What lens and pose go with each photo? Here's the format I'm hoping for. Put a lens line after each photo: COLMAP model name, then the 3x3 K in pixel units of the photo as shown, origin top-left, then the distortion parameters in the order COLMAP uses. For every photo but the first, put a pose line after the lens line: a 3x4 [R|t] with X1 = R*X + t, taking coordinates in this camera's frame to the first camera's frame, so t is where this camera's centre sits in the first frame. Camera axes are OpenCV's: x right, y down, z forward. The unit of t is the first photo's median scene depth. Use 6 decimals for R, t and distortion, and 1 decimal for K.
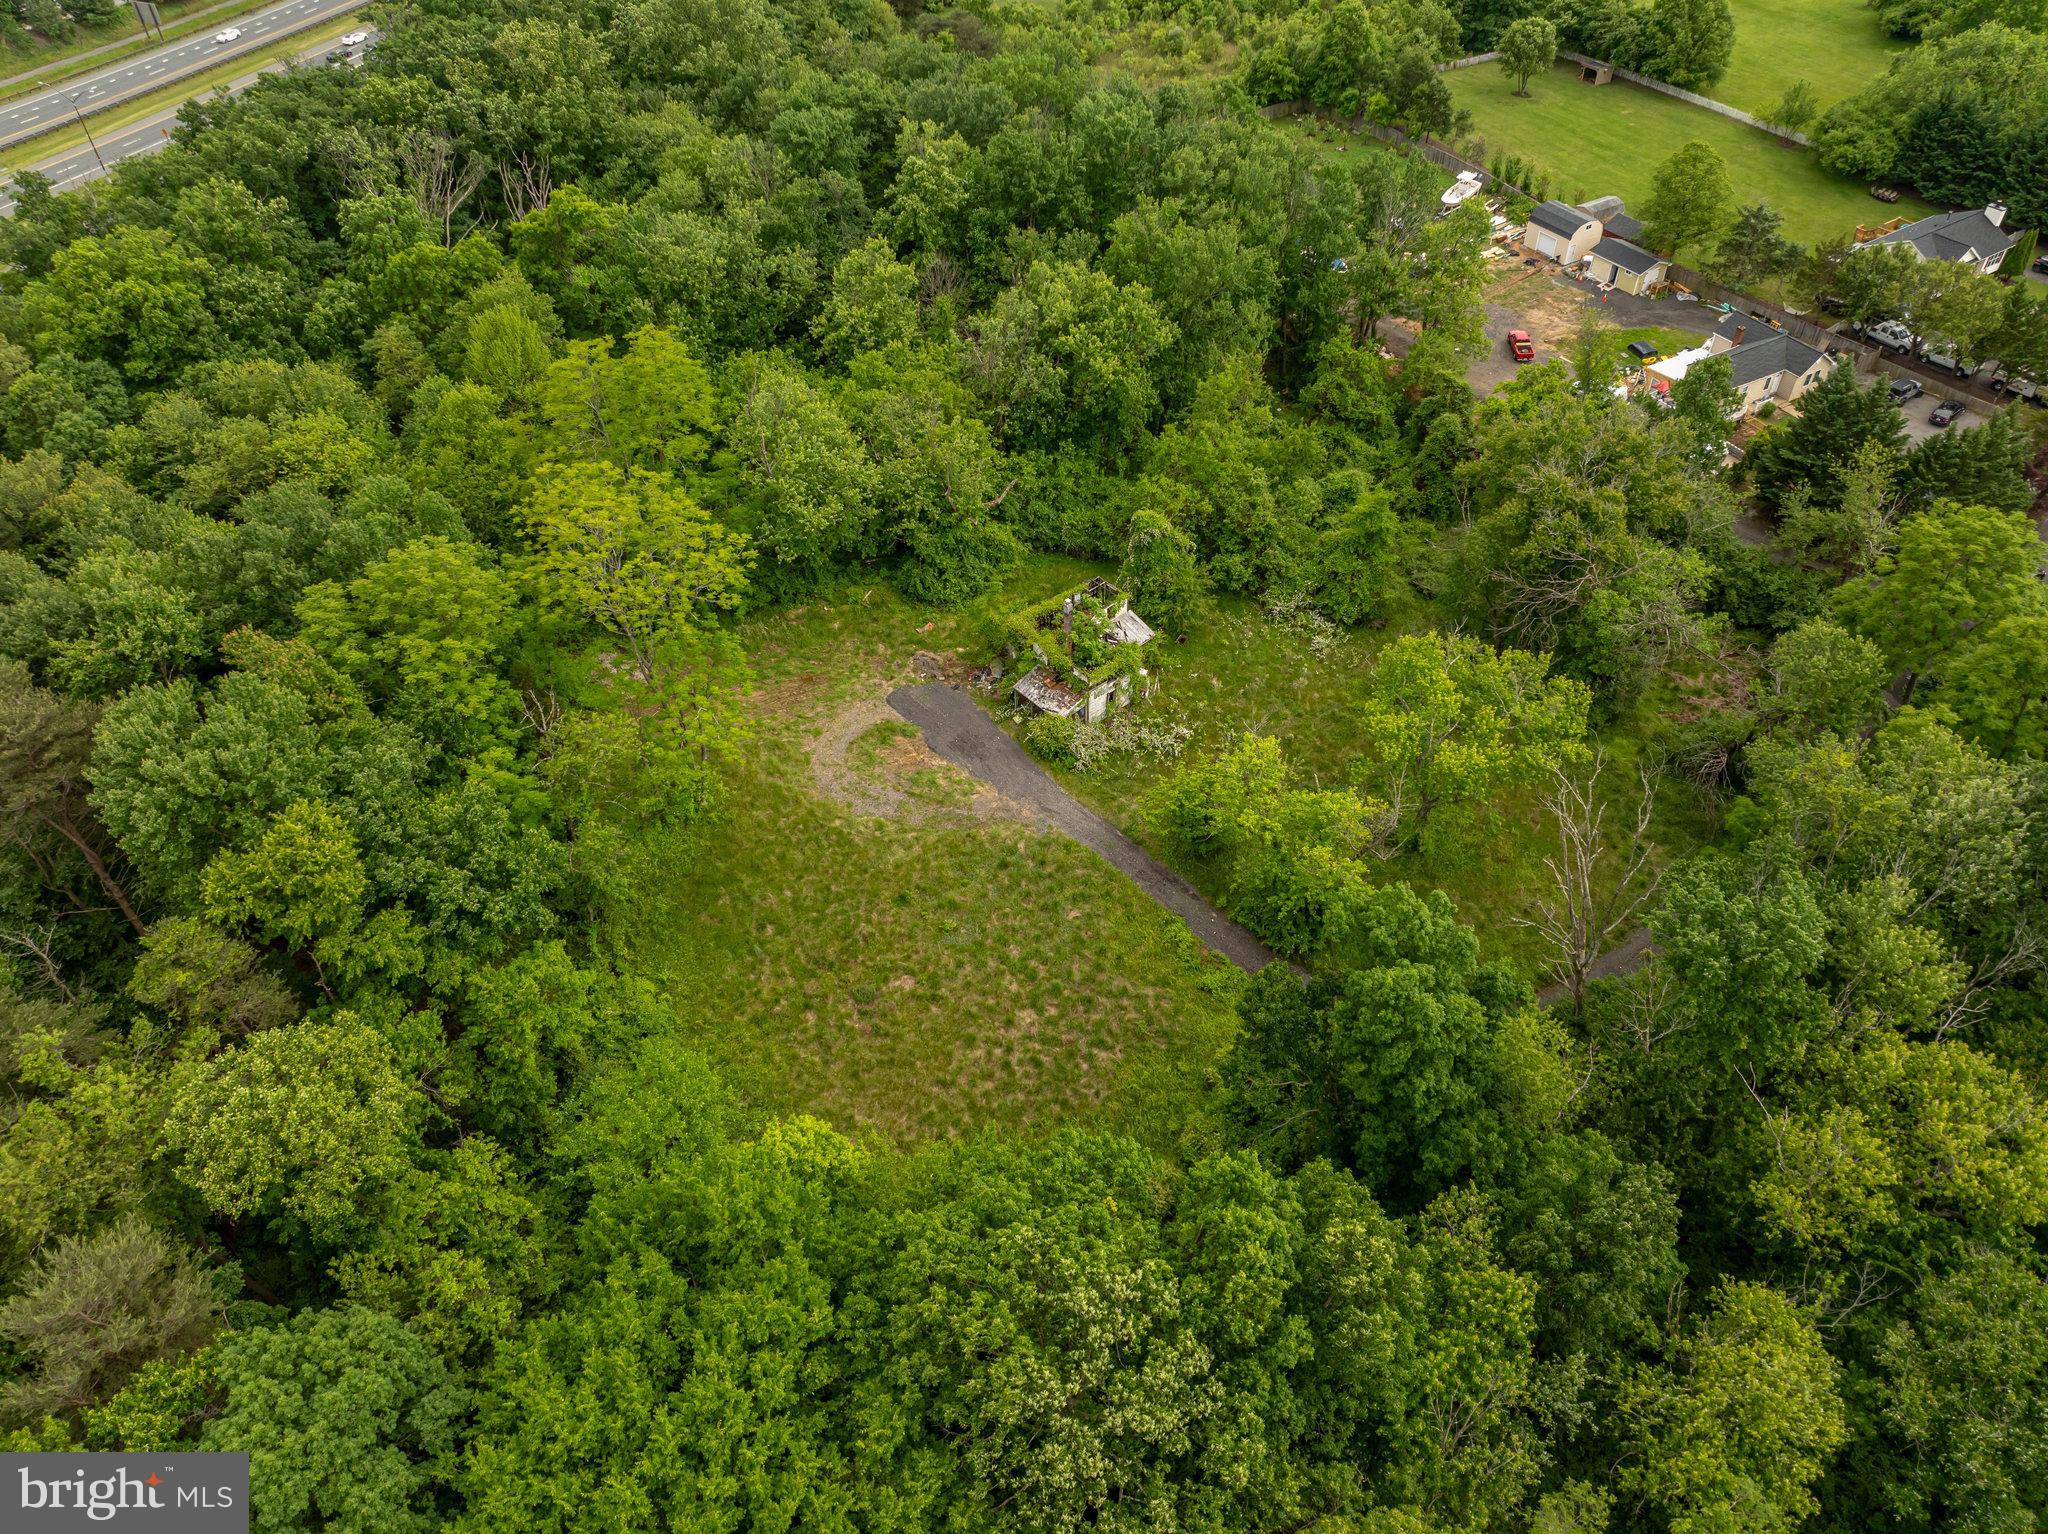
lens RADIAL K [[1434.7, 0, 1022.5], [0, 1434.7, 776.5], [0, 0, 1]] dist [-0.036228, -0.004637]
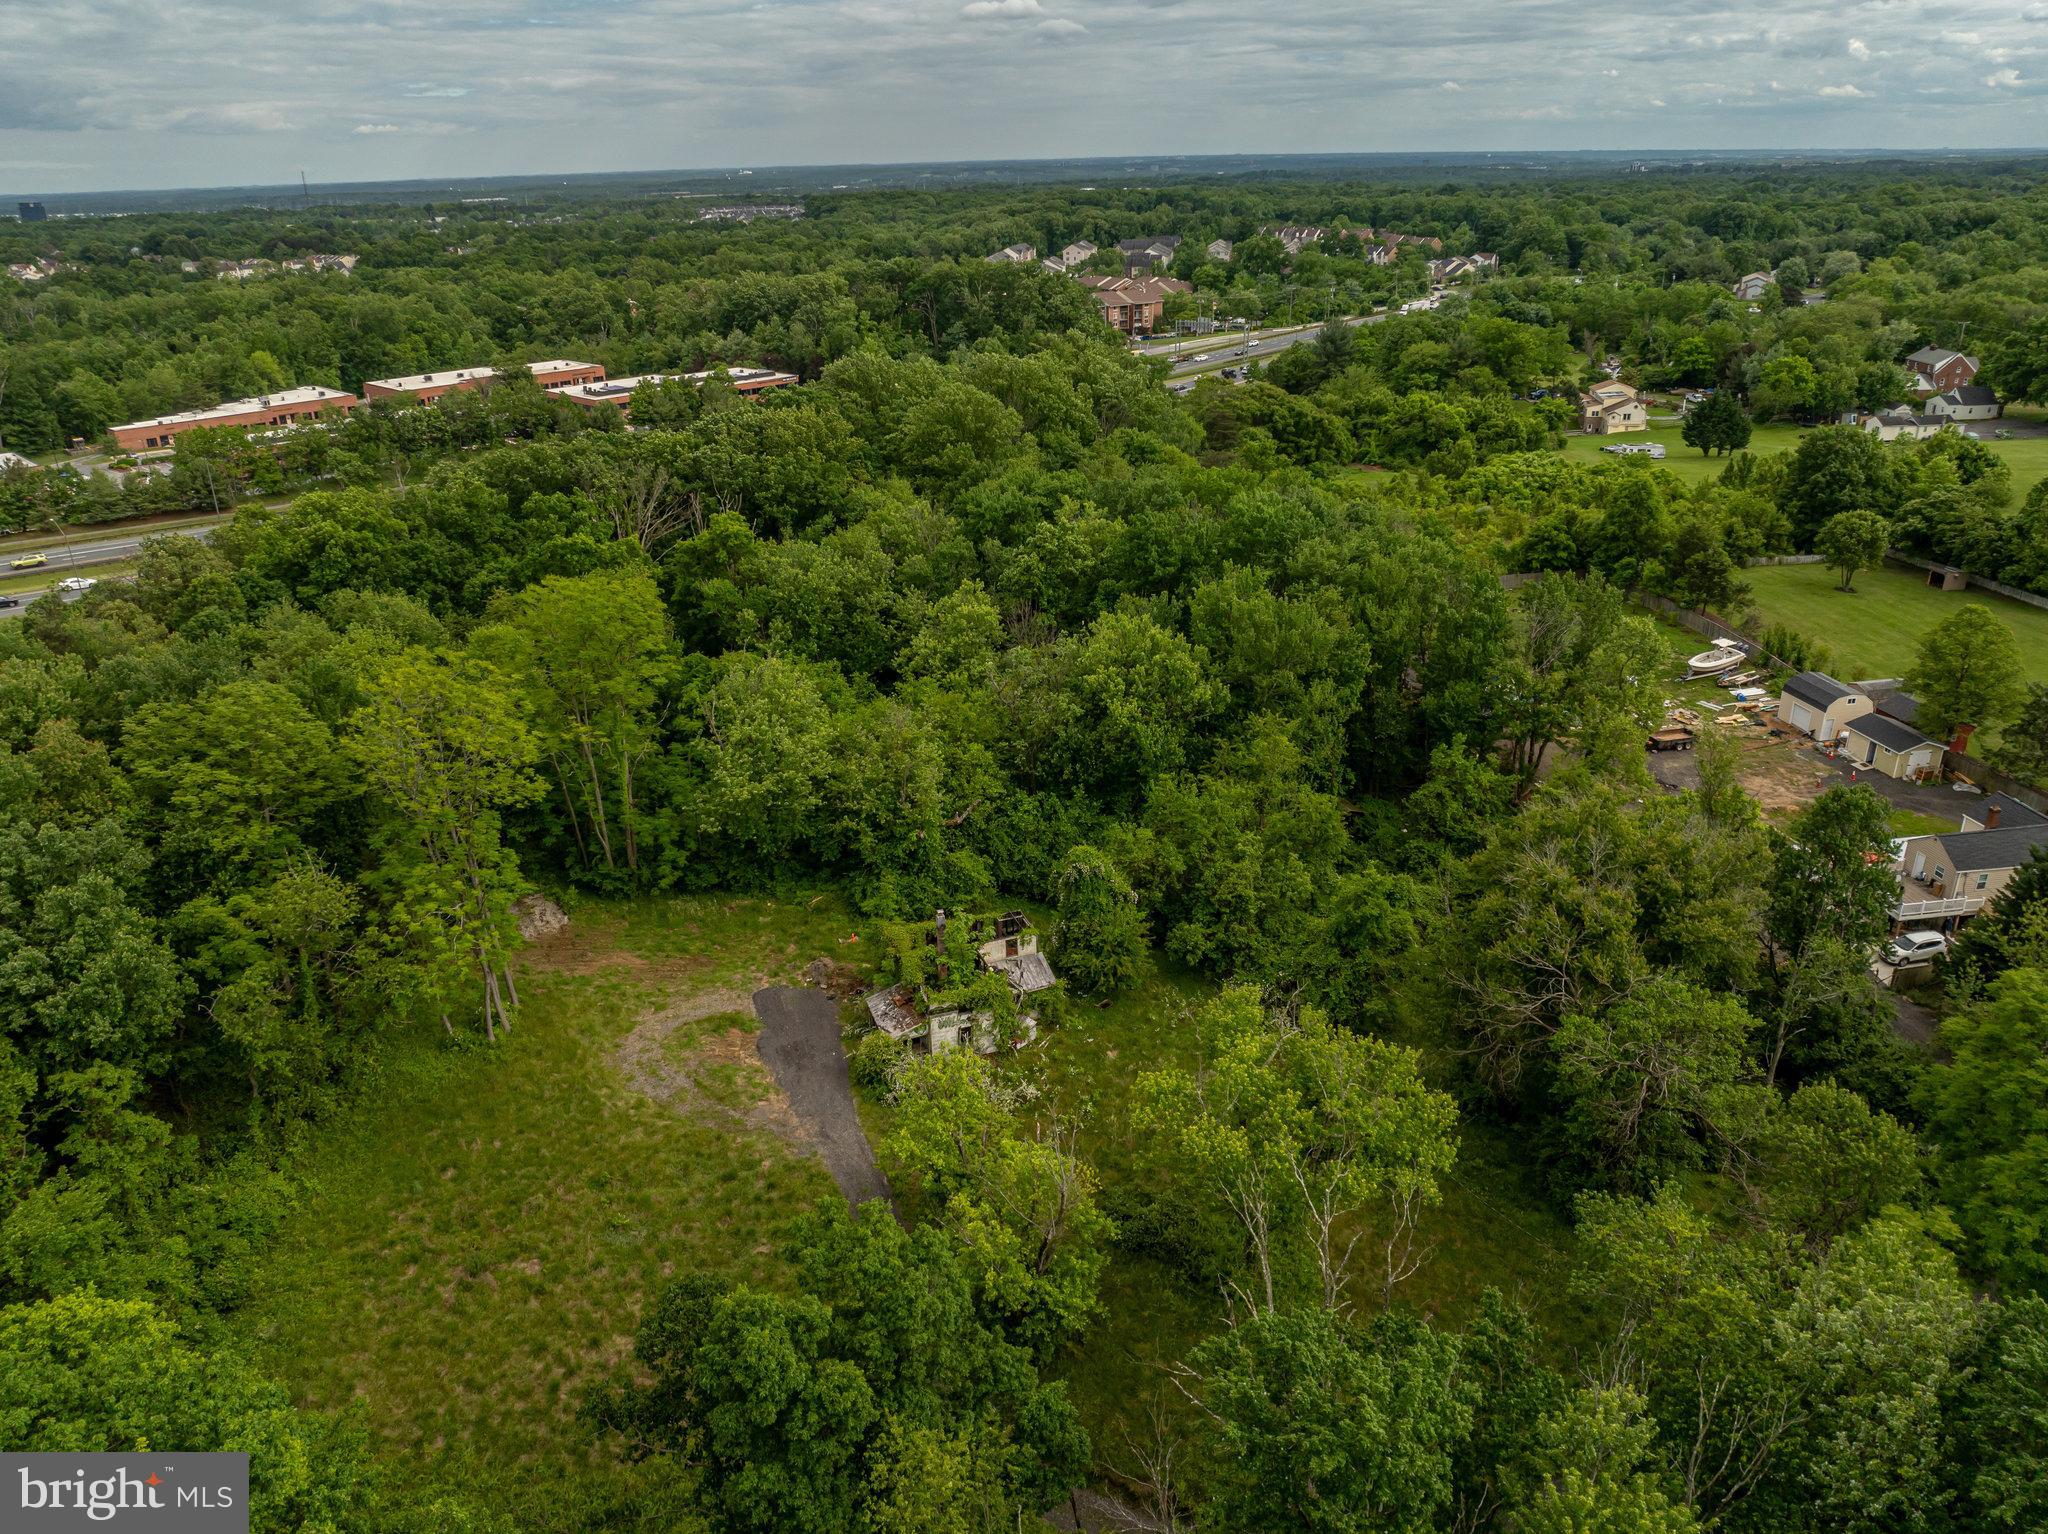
lens RADIAL K [[1444.4, 0, 1024.0], [0, 1444.4, 767.0], [0, 0, 1]] dist [-0.048335, 0.015612]
pose [[0.930477, 0.144175, -0.336788, 0.329346], [-0.253540, 0.917007, -0.307922, 0.048186], [0.264442, 0.371904, 0.889808, 0.185925]]
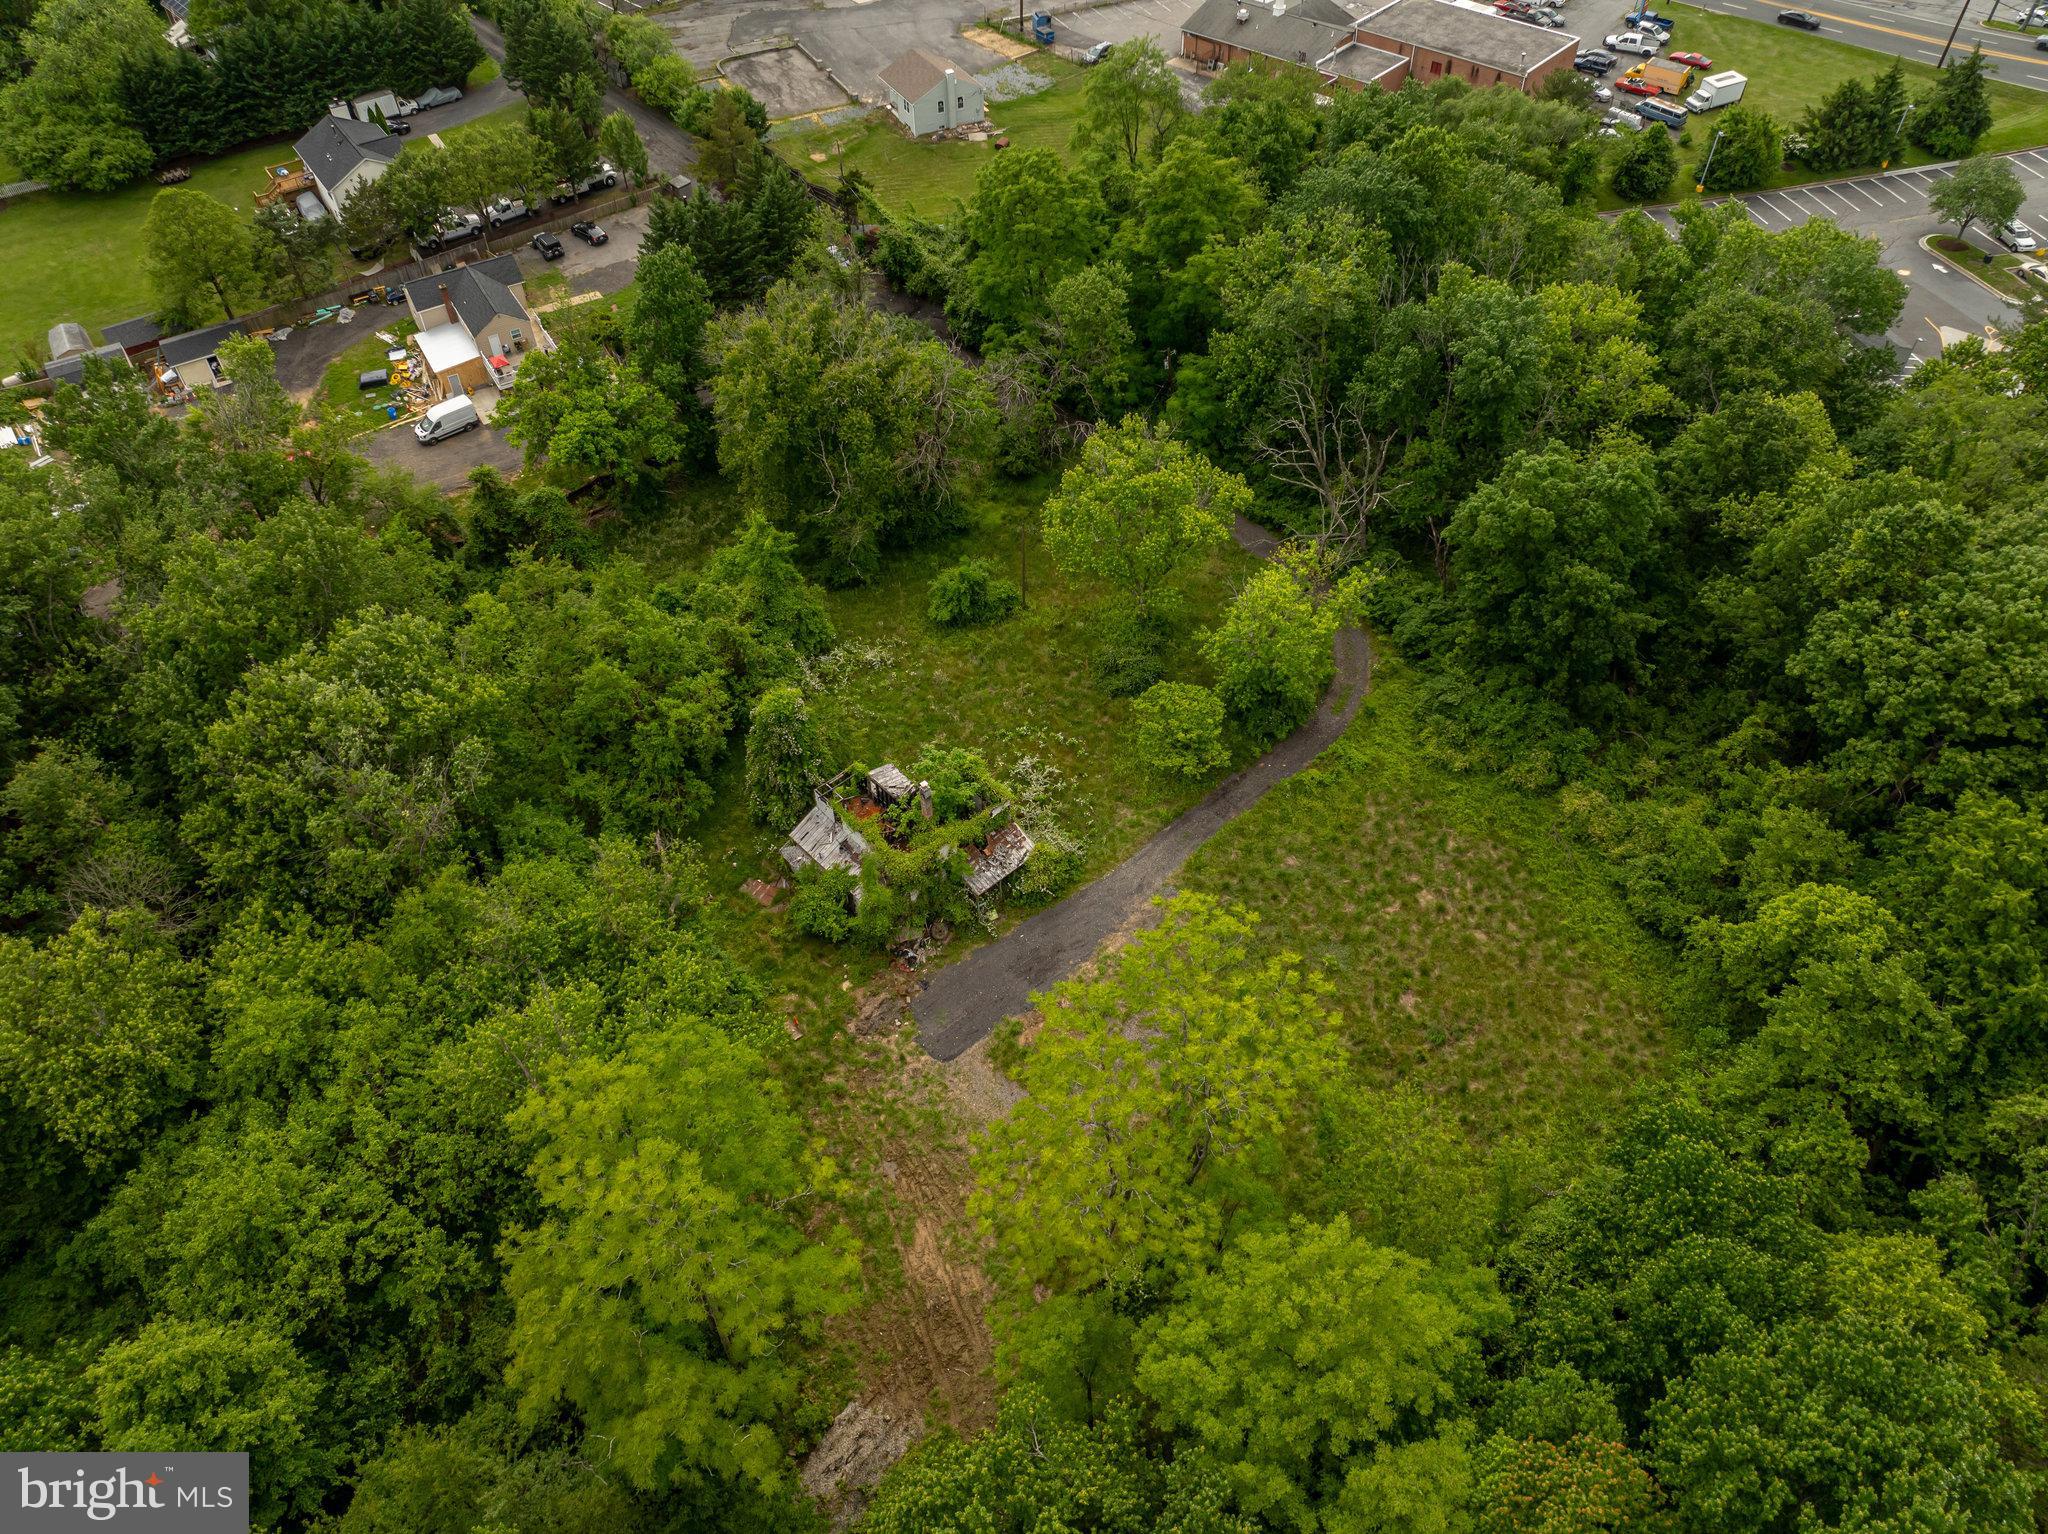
lens RADIAL K [[1444.4, 0, 1024.0], [0, 1444.4, 767.0], [0, 0, 1]] dist [-0.048335, 0.015612]
pose [[-0.022264, -0.719534, 0.694100, -0.487578], [0.706360, 0.480000, 0.520245, -0.470330], [-0.707502, 0.501867, 0.497563, 0.497797]]
